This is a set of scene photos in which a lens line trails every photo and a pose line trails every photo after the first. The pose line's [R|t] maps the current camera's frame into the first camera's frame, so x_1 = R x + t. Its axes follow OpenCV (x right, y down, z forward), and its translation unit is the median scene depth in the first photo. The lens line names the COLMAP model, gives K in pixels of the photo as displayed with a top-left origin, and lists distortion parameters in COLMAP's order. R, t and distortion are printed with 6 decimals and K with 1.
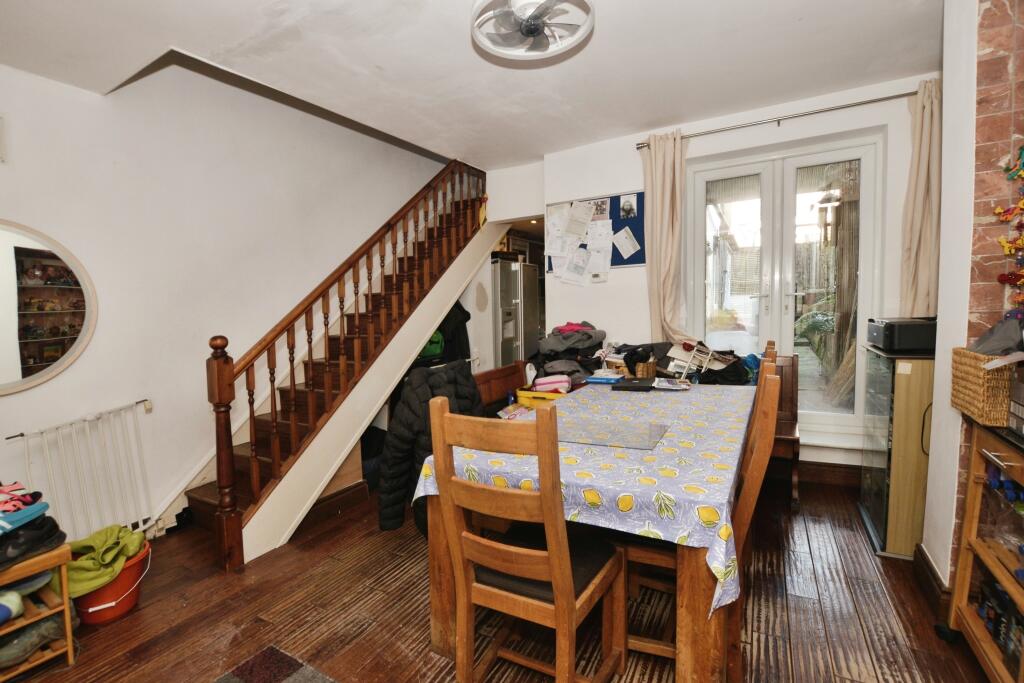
lens RADIAL K [[461.5, 0, 496.8], [0, 461.5, 358.6], [0, 0, 1]] dist [-0.026907, -0.000272]
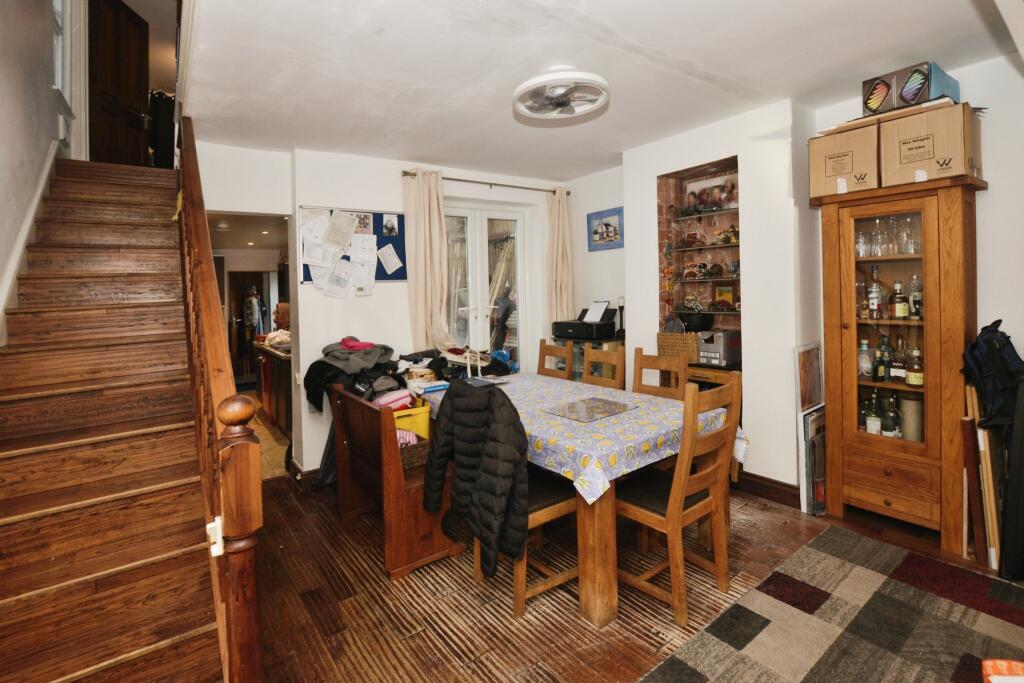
lens RADIAL K [[461.5, 0, 496.8], [0, 461.5, 358.6], [0, 0, 1]] dist [-0.026907, -0.000272]
pose [[0.409359, -0.118063, 0.904702, -0.609213], [0.122372, 0.989737, 0.073789, -0.073279], [-0.904130, 0.080504, 0.419605, 0.352983]]
